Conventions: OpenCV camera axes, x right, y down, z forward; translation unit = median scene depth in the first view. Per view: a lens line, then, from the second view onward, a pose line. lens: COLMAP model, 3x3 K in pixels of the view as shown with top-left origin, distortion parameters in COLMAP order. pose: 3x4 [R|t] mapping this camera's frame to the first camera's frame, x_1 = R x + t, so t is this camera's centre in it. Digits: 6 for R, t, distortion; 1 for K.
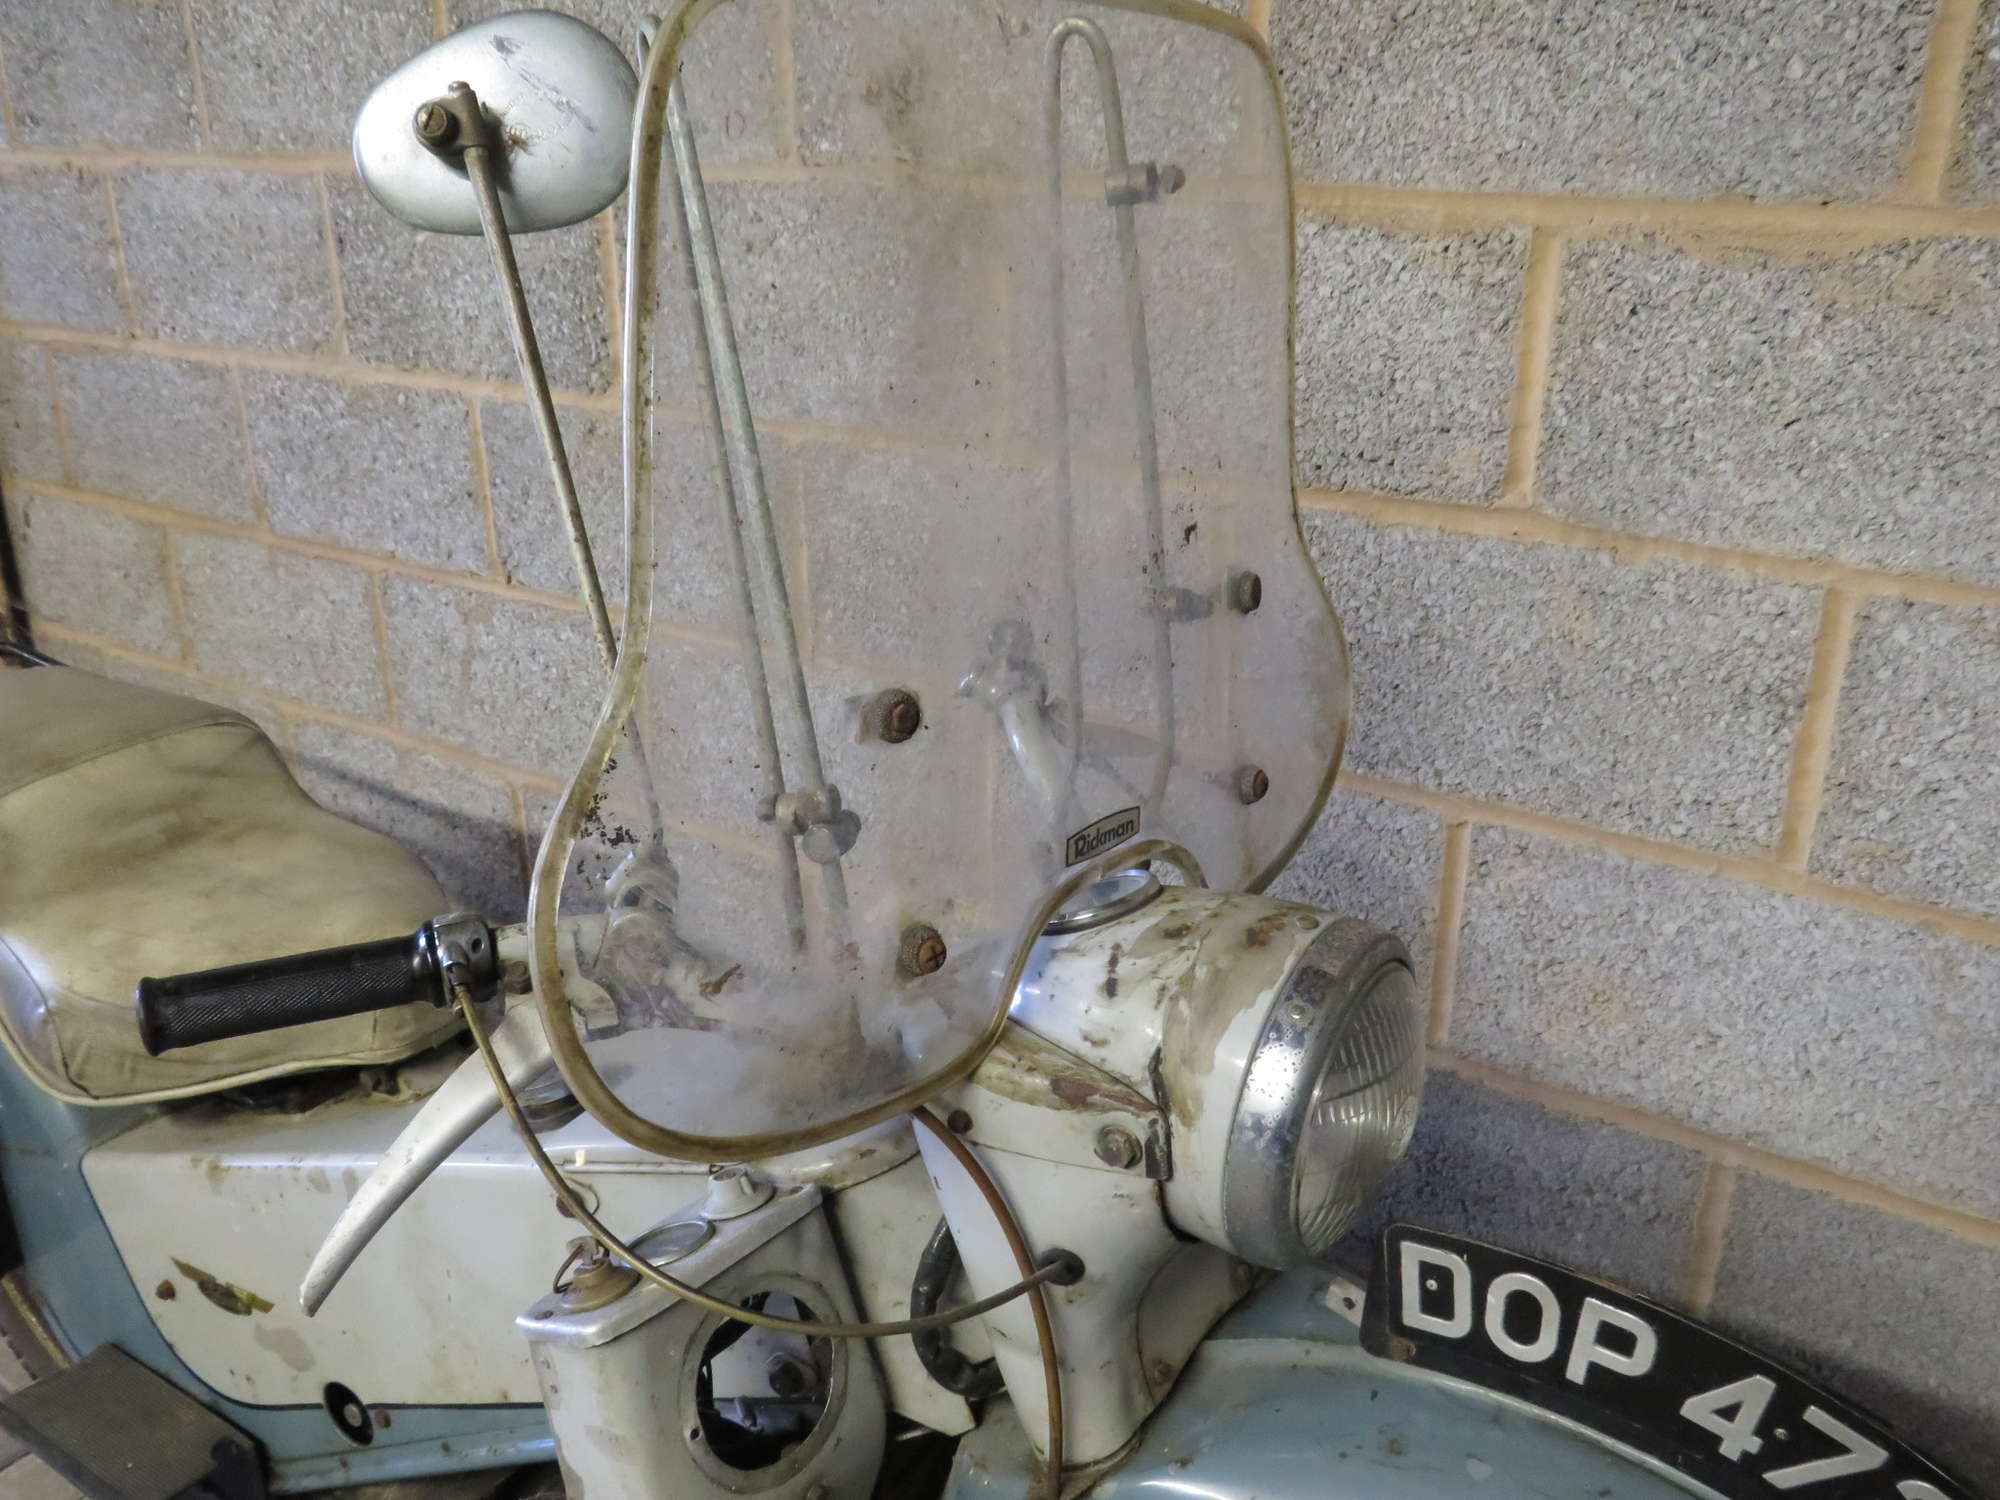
lens RADIAL K [[1692.8, 0, 999.9], [0, 1692.8, 740.0], [0, 0, 1]] dist [-0.035213, 0.011571]
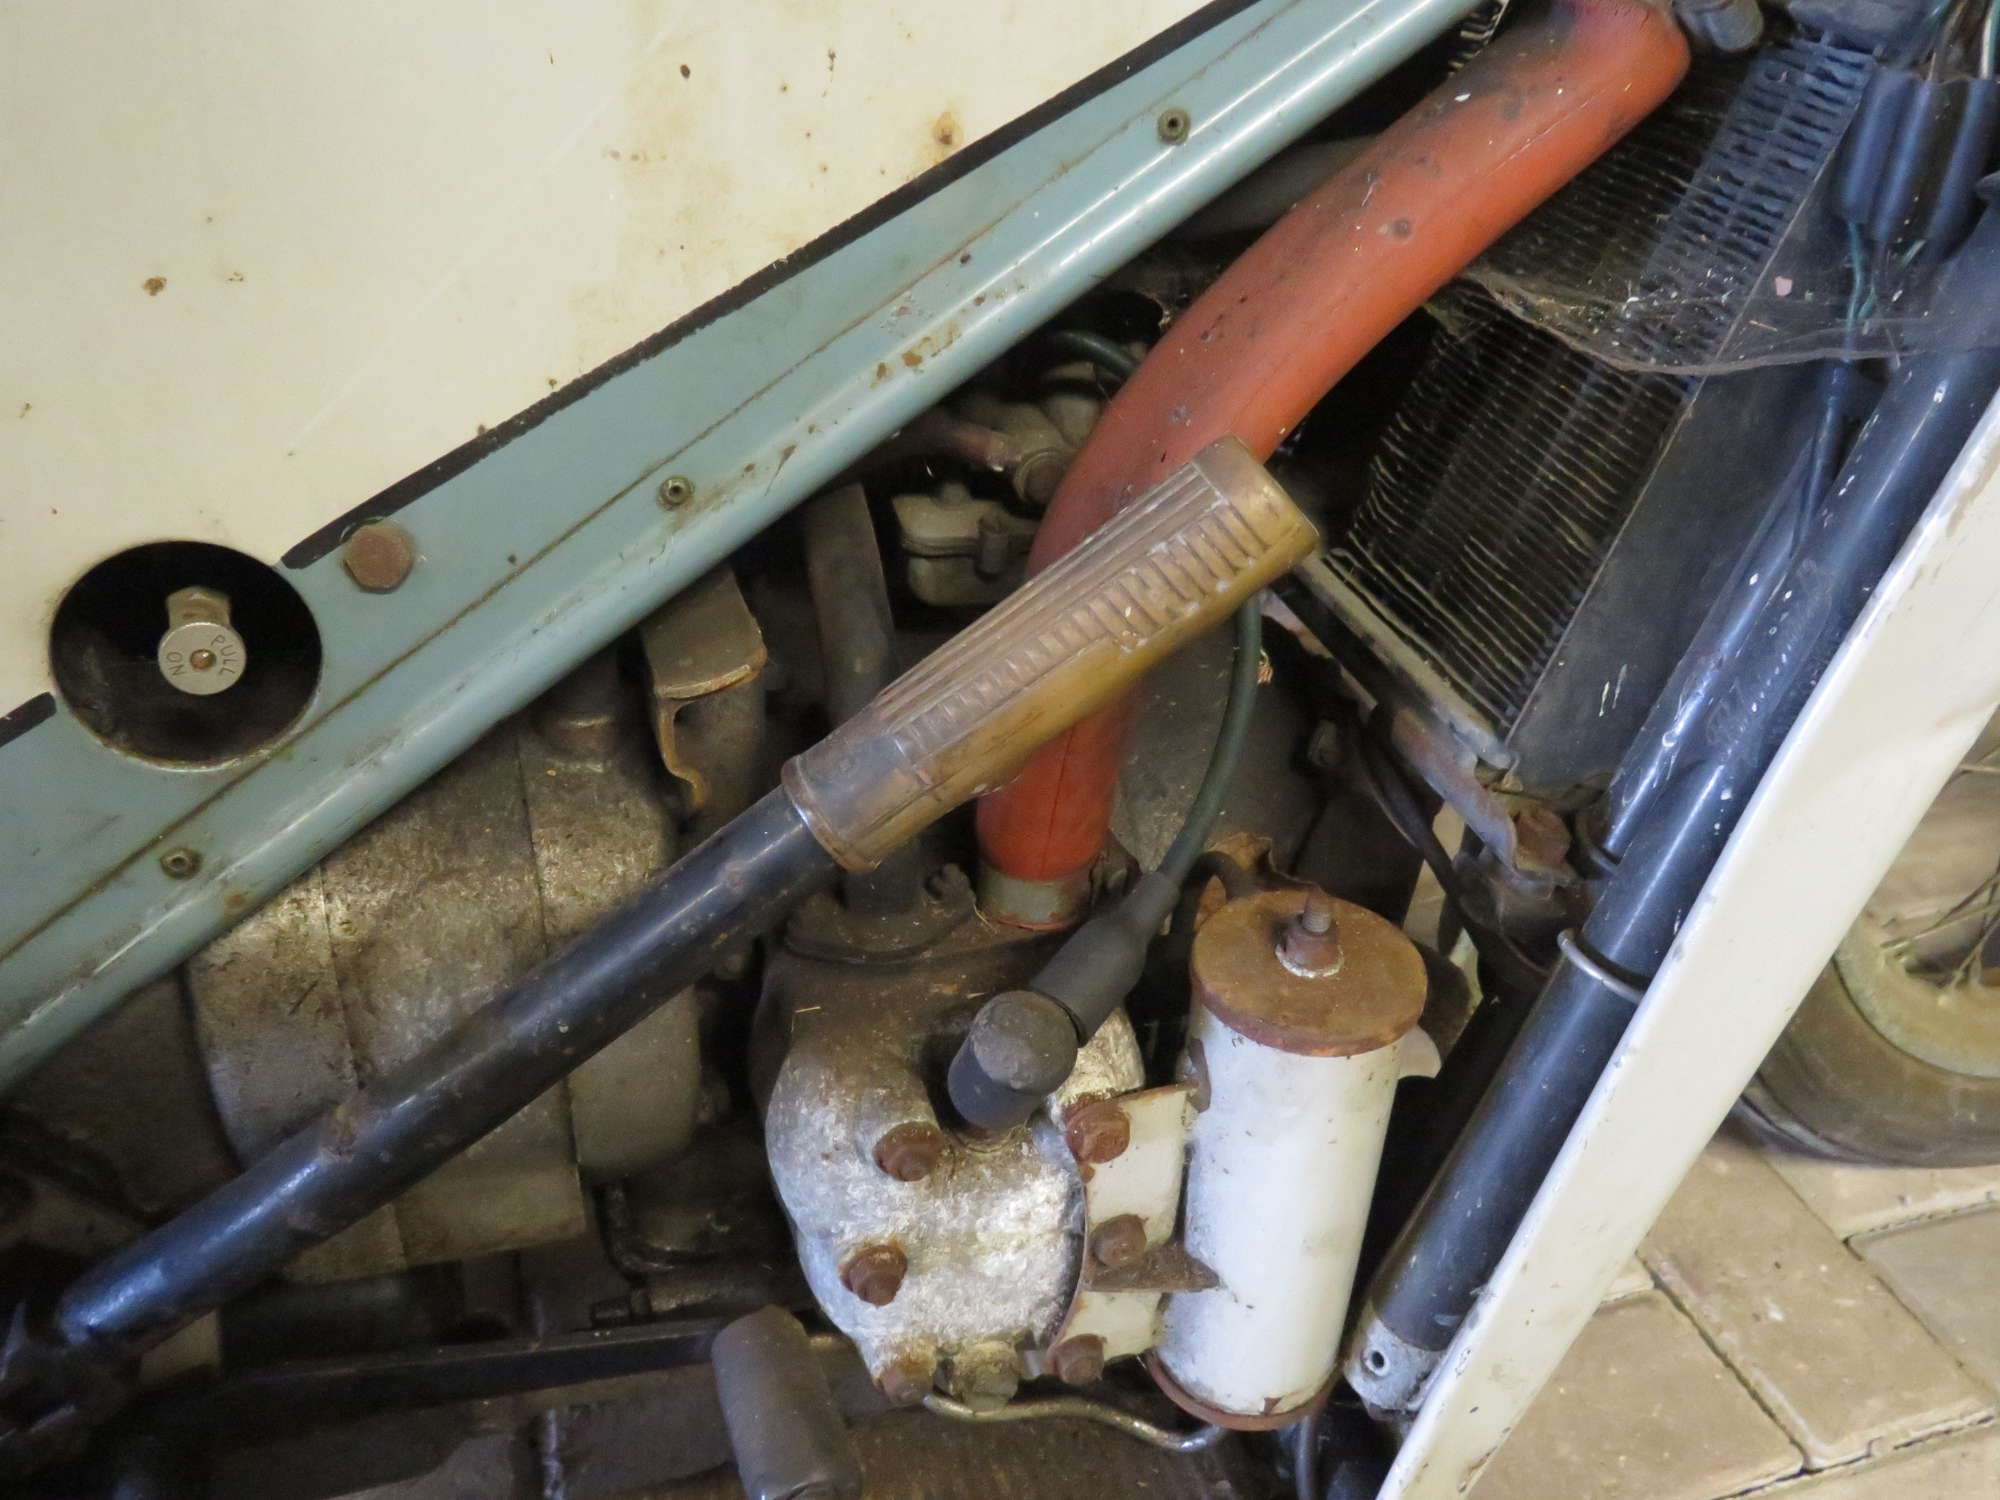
lens RADIAL K [[1692.8, 0, 997.2], [0, 1692.8, 749.1], [0, 0, 1]] dist [-0.035213, 0.011571]
pose [[0.616883, -0.414556, 0.669028, -0.459185], [0.262968, 0.909752, 0.321247, 0.328478], [-0.741825, -0.022238, 0.670225, 0.640308]]
